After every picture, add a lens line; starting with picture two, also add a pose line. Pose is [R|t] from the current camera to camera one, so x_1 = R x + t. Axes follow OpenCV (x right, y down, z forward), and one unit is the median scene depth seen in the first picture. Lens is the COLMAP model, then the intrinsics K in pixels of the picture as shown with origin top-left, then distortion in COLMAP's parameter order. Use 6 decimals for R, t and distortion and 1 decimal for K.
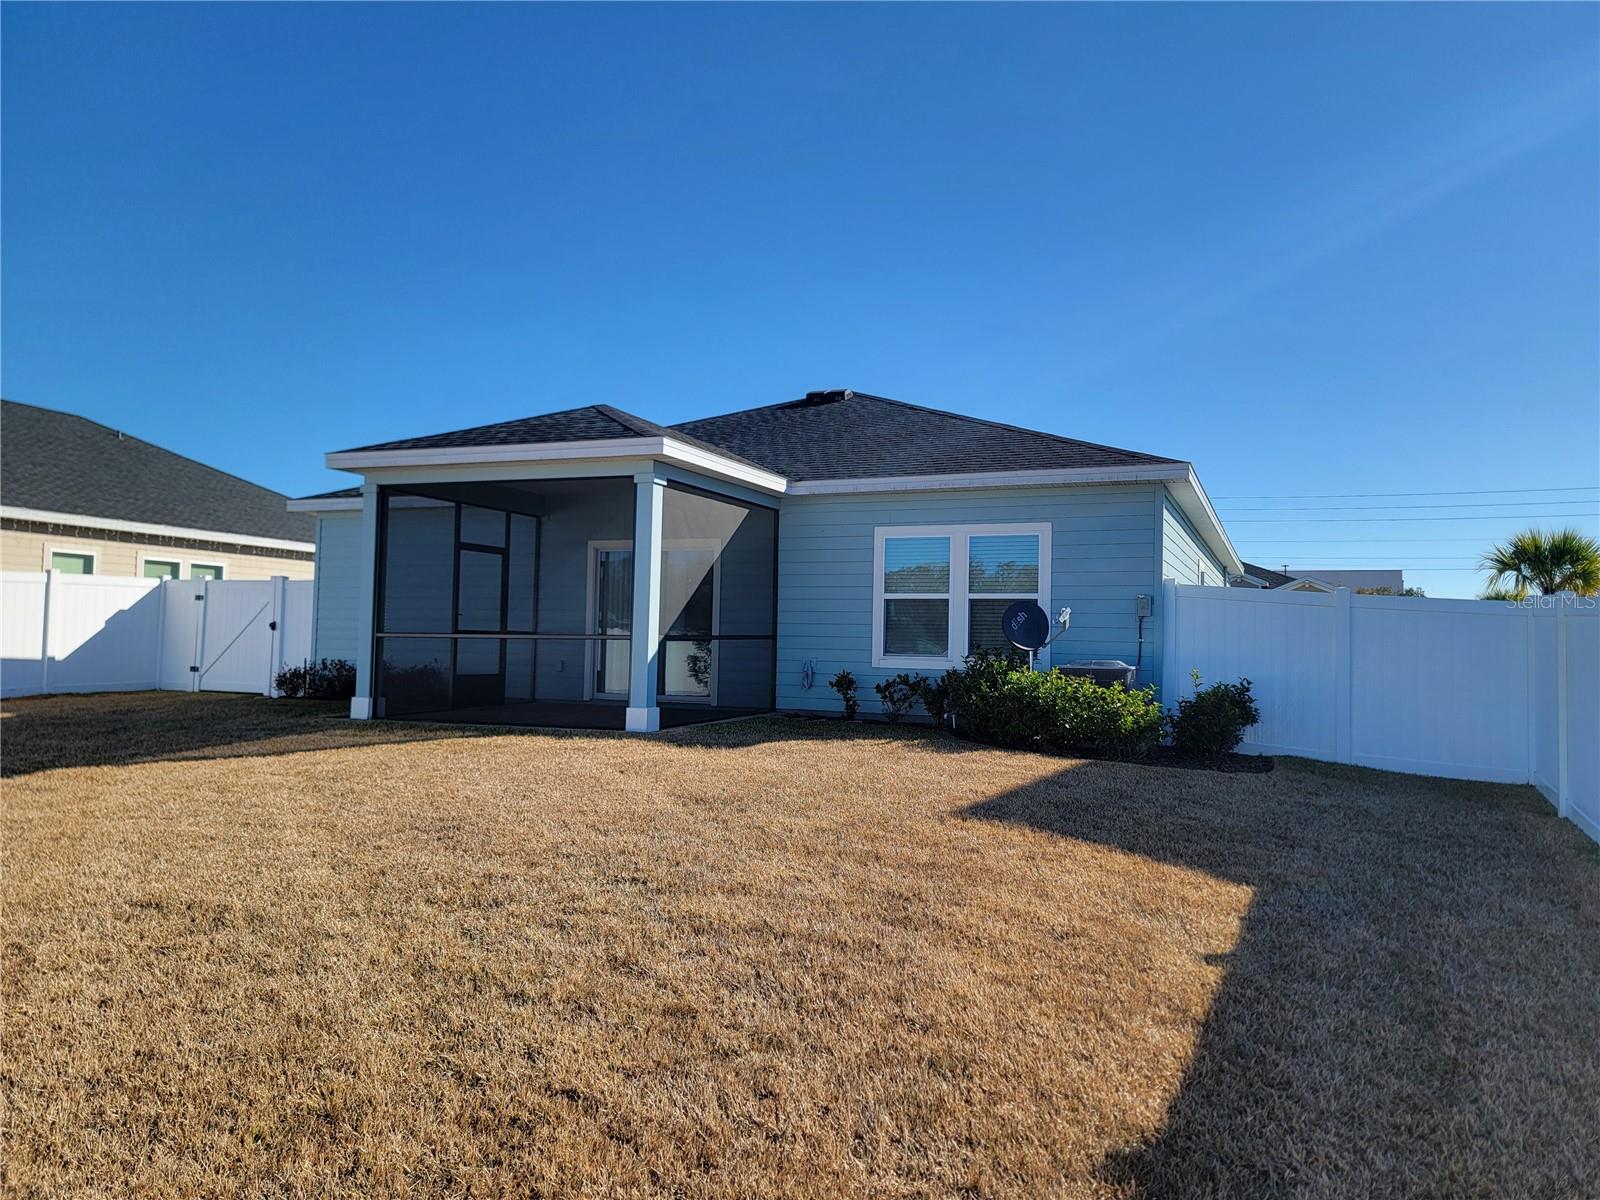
lens RADIAL K [[1105.2, 0, 804.6], [0, 1105.2, 615.5], [0, 0, 1]] dist [0.072986, -0.081196]
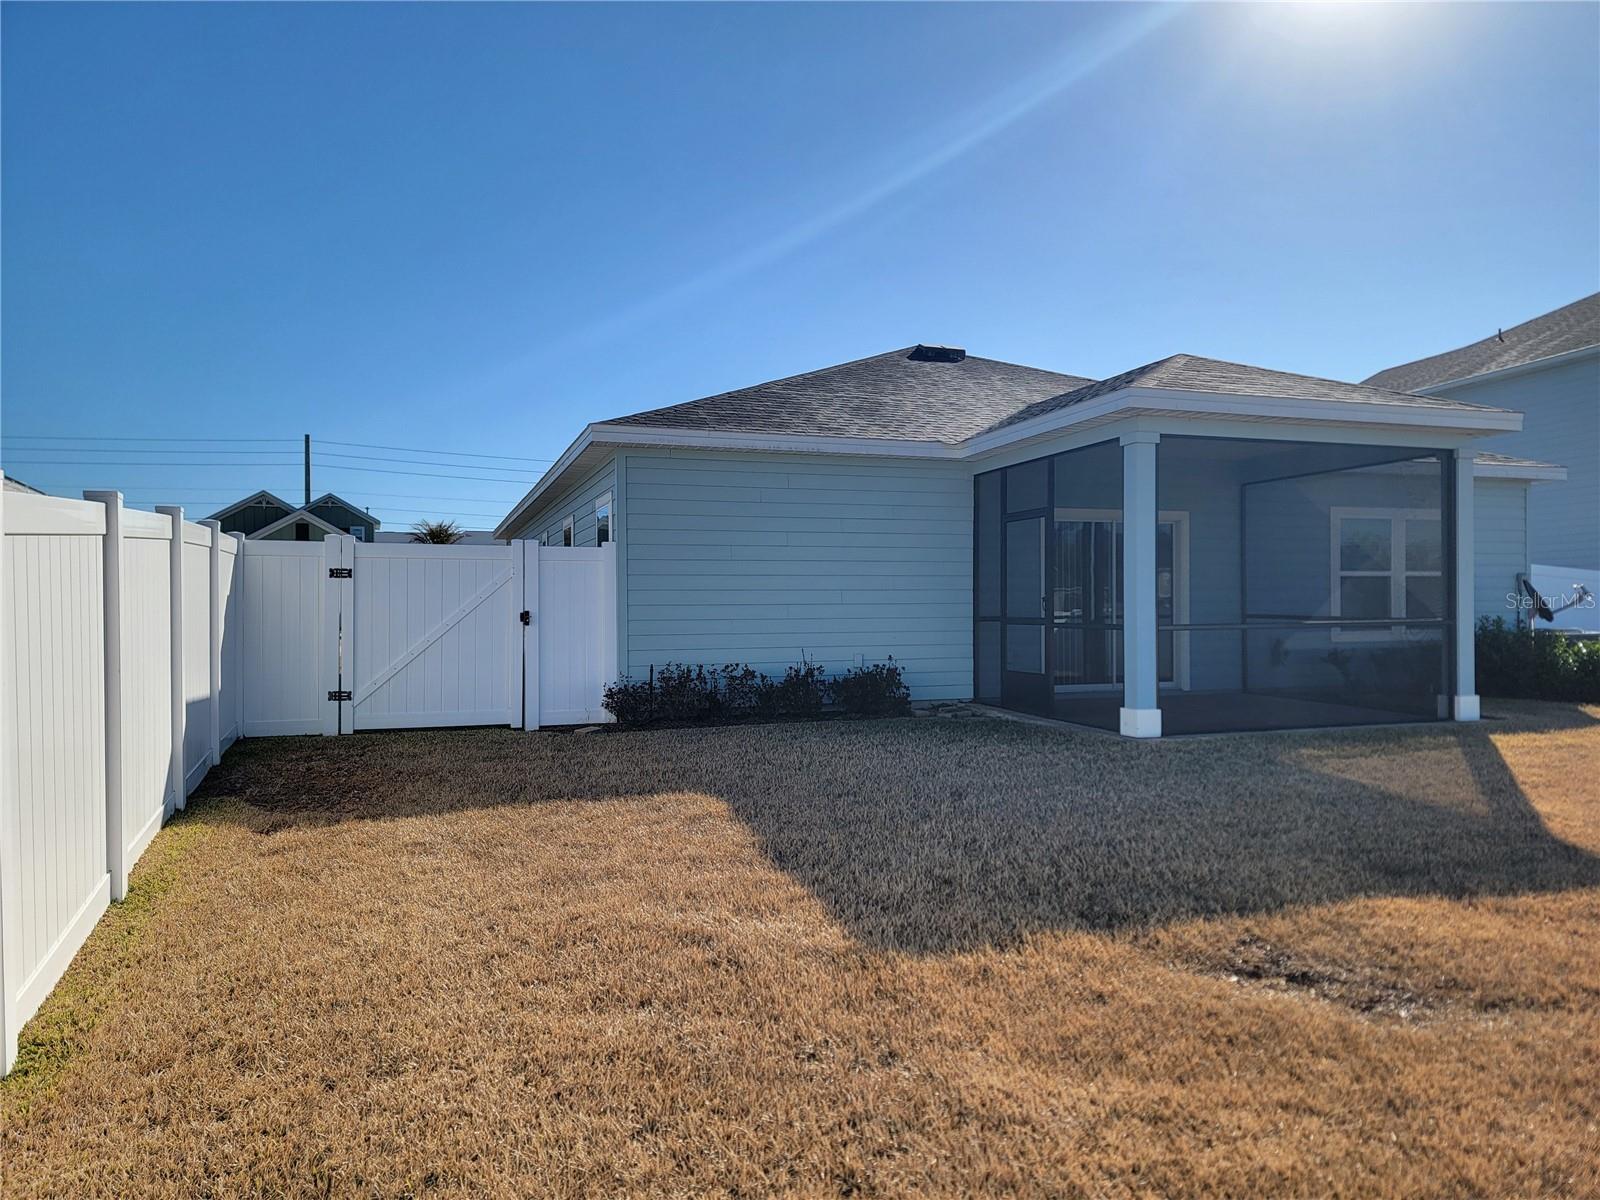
lens RADIAL K [[1105.2, 0, 804.6], [0, 1105.2, 615.5], [0, 0, 1]] dist [0.072986, -0.081196]
pose [[0.735639, -0.031446, 0.676644, -0.960722], [0.003309, 0.999077, 0.042833, -0.022870], [-0.677366, -0.029271, 0.735063, 0.518830]]
